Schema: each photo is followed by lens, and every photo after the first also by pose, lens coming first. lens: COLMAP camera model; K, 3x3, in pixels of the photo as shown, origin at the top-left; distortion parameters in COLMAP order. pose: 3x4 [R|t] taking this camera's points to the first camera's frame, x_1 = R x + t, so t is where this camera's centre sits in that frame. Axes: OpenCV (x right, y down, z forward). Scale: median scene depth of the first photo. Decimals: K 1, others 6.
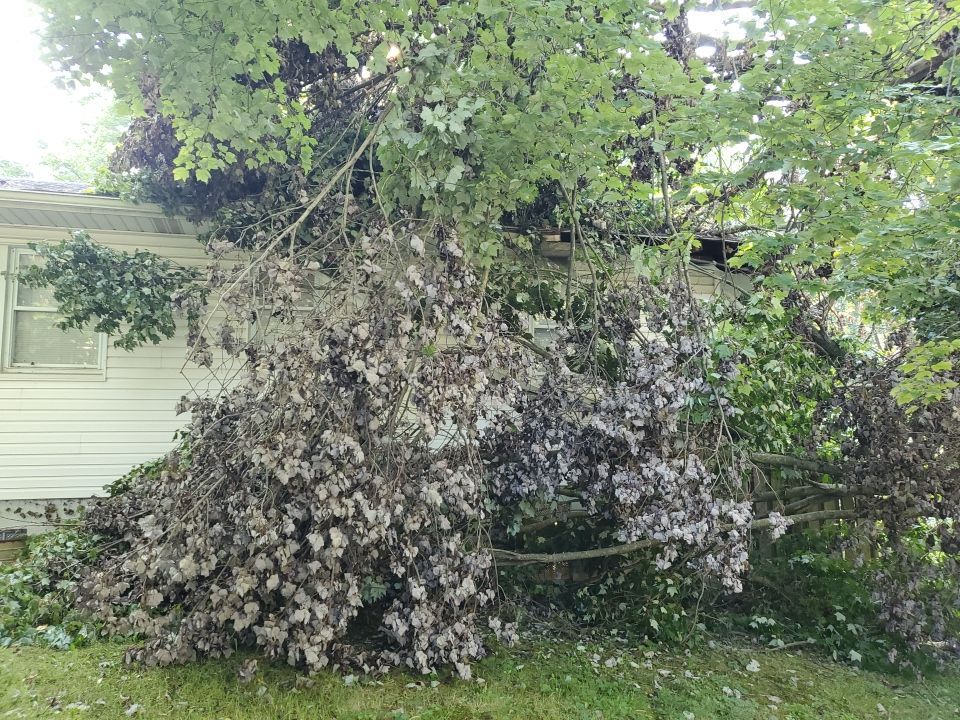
lens RADIAL K [[766.5, 0, 475.7], [0, 766.5, 363.7], [0, 0, 1]] dist [0.009768, 0.012792]
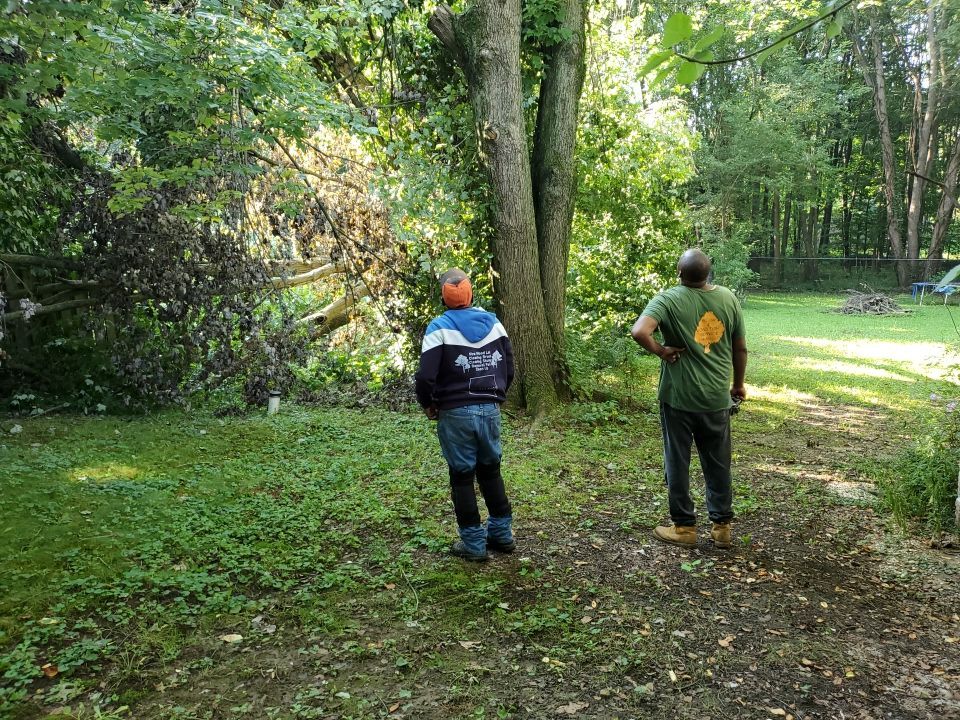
lens RADIAL K [[766.5, 0, 474.4], [0, 766.5, 368.0], [0, 0, 1]] dist [0.009768, 0.012792]
pose [[0.631596, -0.143252, 0.761948, -0.082888], [-0.054137, 0.972234, 0.227662, -0.015020], [-0.773405, -0.185040, 0.606304, -0.241780]]
